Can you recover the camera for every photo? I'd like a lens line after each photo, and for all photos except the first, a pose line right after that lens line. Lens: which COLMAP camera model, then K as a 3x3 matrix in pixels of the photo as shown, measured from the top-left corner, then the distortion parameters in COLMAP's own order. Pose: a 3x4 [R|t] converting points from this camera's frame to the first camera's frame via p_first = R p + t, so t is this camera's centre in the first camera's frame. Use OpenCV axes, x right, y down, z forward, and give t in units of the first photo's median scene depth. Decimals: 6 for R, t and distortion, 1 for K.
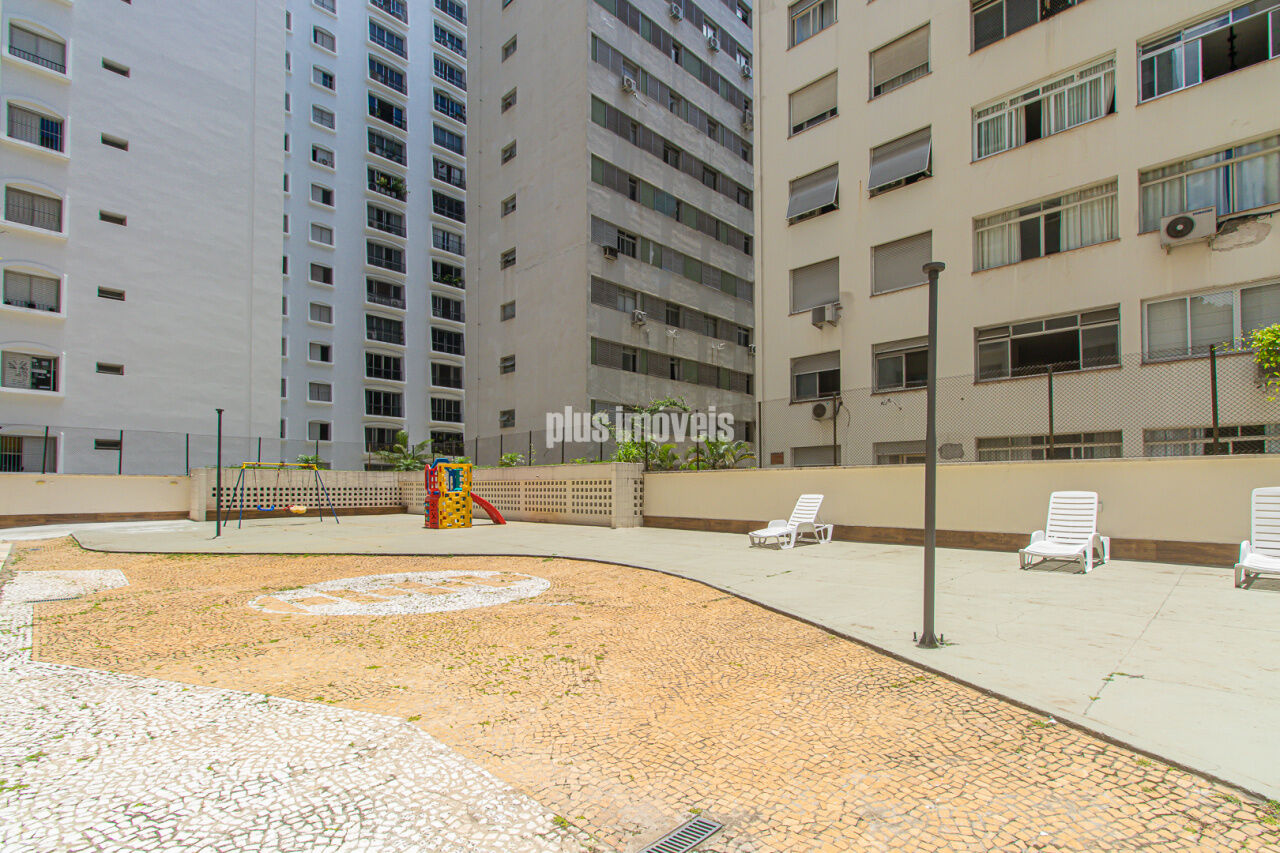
lens RADIAL K [[608.0, 0, 650.2], [0, 608.0, 480.7], [0, 0, 1]] dist [0.002598, 0.000522]
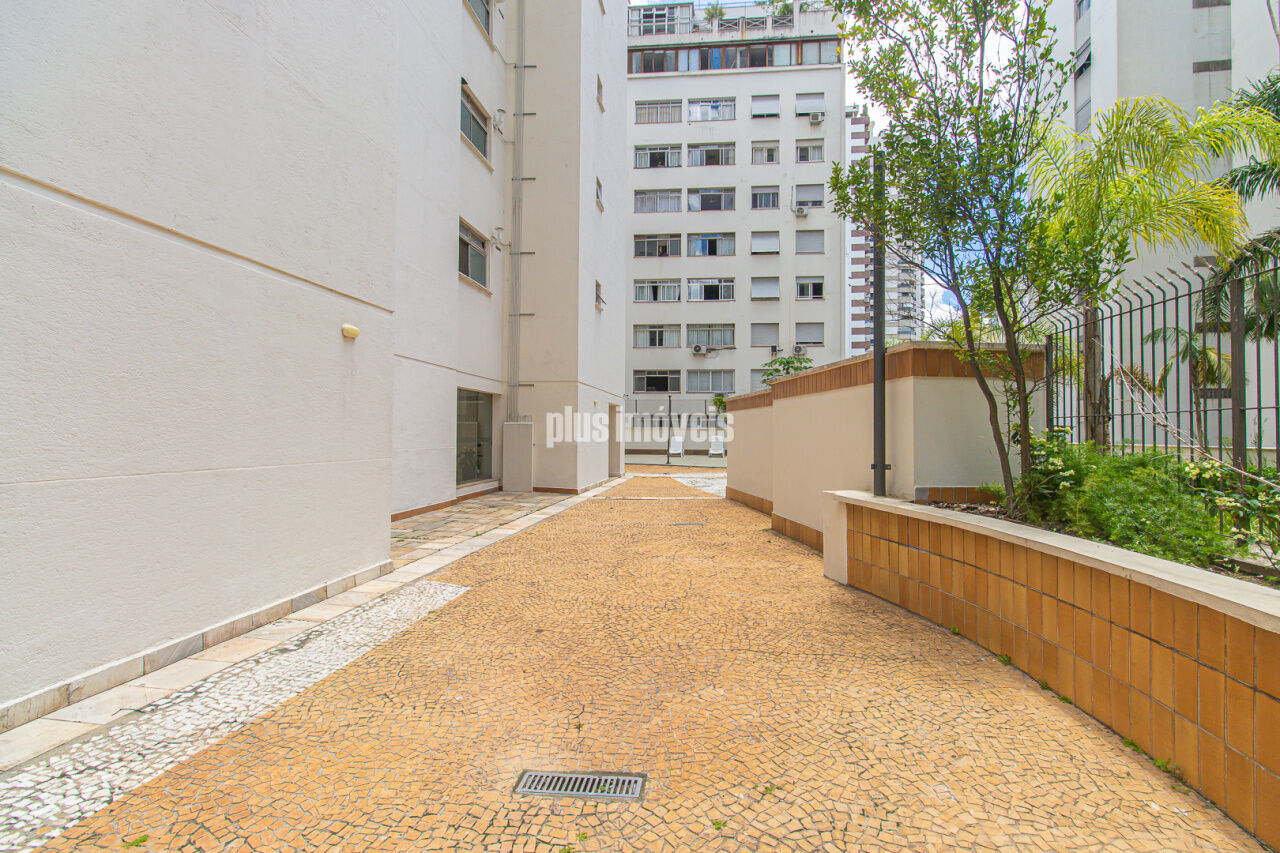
lens RADIAL K [[608.0, 0, 642.7], [0, 608.0, 423.4], [0, 0, 1]] dist [0.002598, 0.000522]
pose [[0.800922, 0.019461, 0.598452, -0.870848], [-0.017262, 0.999807, -0.009411, -0.014120], [-0.598520, -0.002793, 0.801103, -0.952243]]
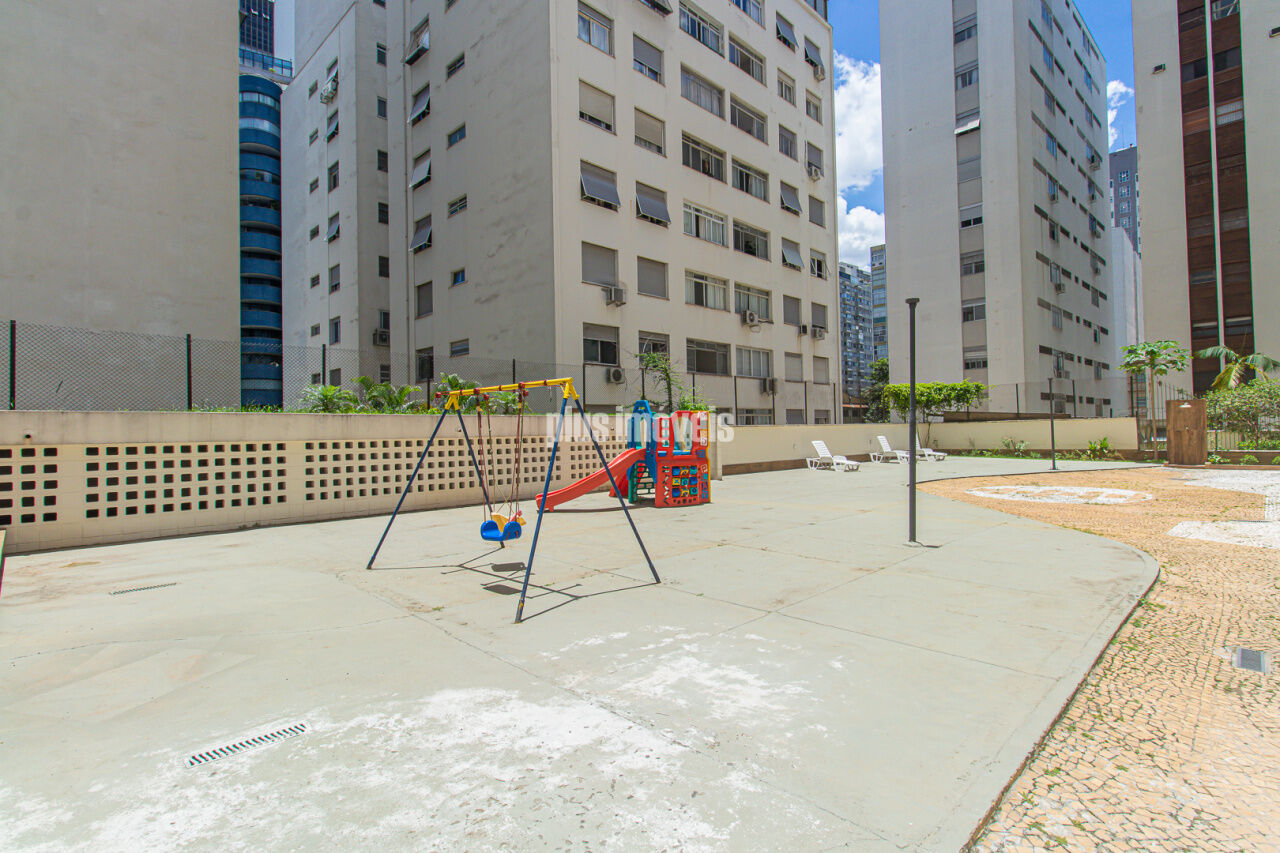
lens RADIAL K [[618.6, 0, 638.3], [0, 618.6, 424.3], [0, 0, 1]] dist [0.000190, 0.000086]
pose [[0.000559, 0.009016, 0.999959, -1.055362], [0.010928, 0.999900, -0.009021, -0.010872], [-0.999940, 0.010932, 0.000461, 1.099801]]
